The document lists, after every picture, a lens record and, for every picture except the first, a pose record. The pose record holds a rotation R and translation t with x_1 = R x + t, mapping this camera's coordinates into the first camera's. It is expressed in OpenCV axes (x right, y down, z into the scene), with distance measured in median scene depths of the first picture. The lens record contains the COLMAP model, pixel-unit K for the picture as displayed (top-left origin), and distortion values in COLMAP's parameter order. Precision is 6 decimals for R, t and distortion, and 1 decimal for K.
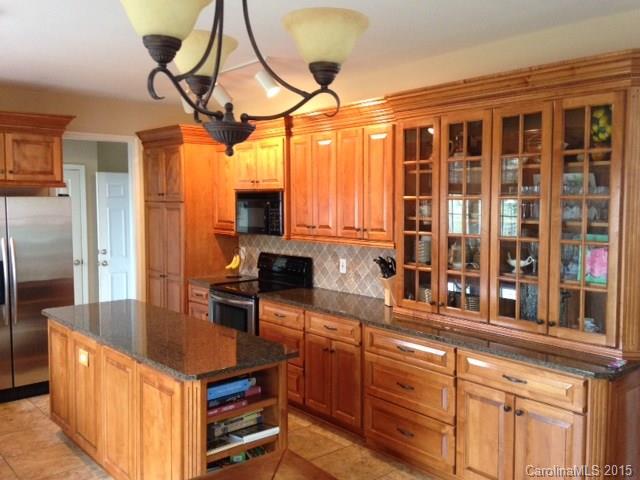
lens RADIAL K [[572.6, 0, 319.1], [0, 572.6, 239.0], [0, 0, 1]] dist [0.068302, -0.007007]
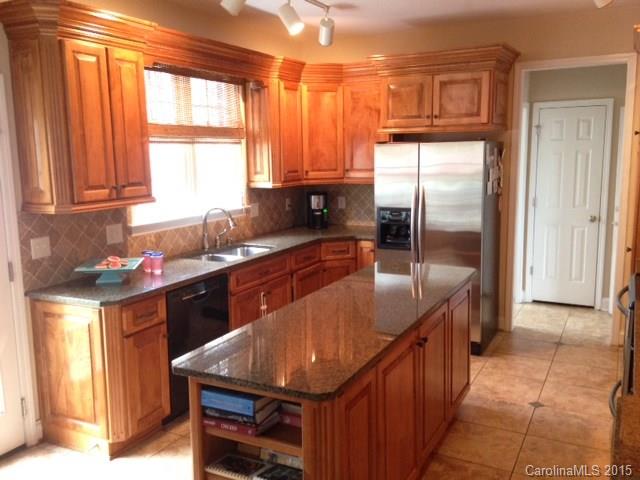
lens RADIAL K [[572.6, 0, 320.7], [0, 572.6, 239.9], [0, 0, 1]] dist [0.068302, -0.007007]
pose [[0.371390, 0.143411, -0.917335, 0.300623], [-0.051484, 0.989660, 0.133874, -0.030493], [0.927048, -0.002492, 0.374933, 0.461819]]
